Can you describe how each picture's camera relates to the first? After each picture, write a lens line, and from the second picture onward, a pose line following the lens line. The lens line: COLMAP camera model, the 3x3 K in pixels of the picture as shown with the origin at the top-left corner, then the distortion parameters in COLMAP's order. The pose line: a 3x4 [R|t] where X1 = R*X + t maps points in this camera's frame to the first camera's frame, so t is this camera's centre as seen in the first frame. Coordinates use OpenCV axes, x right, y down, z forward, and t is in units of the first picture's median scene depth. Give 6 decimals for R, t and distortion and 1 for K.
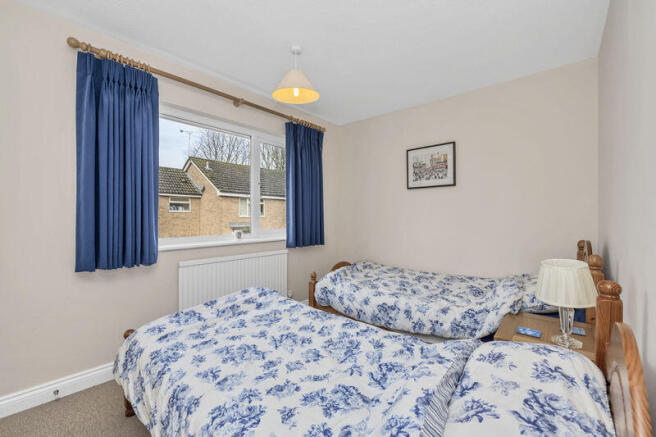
lens RADIAL K [[262.0, 0, 329.8], [0, 262.0, 219.5], [0, 0, 1]] dist [-0.000070, -0.000050]
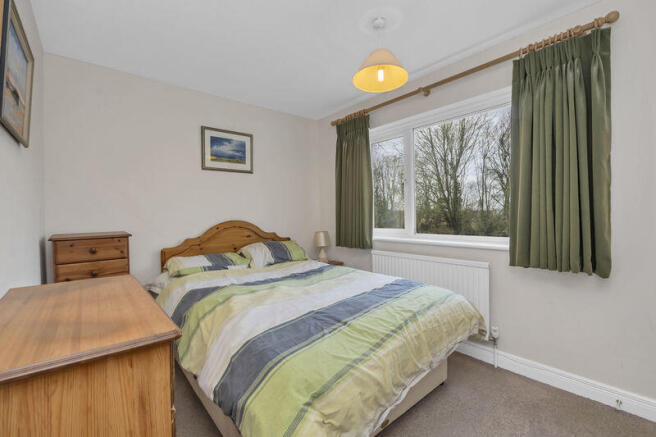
lens RADIAL K [[262.0, 0, 329.8], [0, 262.0, 219.5], [0, 0, 1]] dist [-0.000070, -0.000050]
pose [[-0.073890, 0.006324, -0.997246, 0.603549], [-0.019399, 0.999782, 0.007777, 0.008559], [0.997078, 0.019921, -0.073751, 0.732864]]
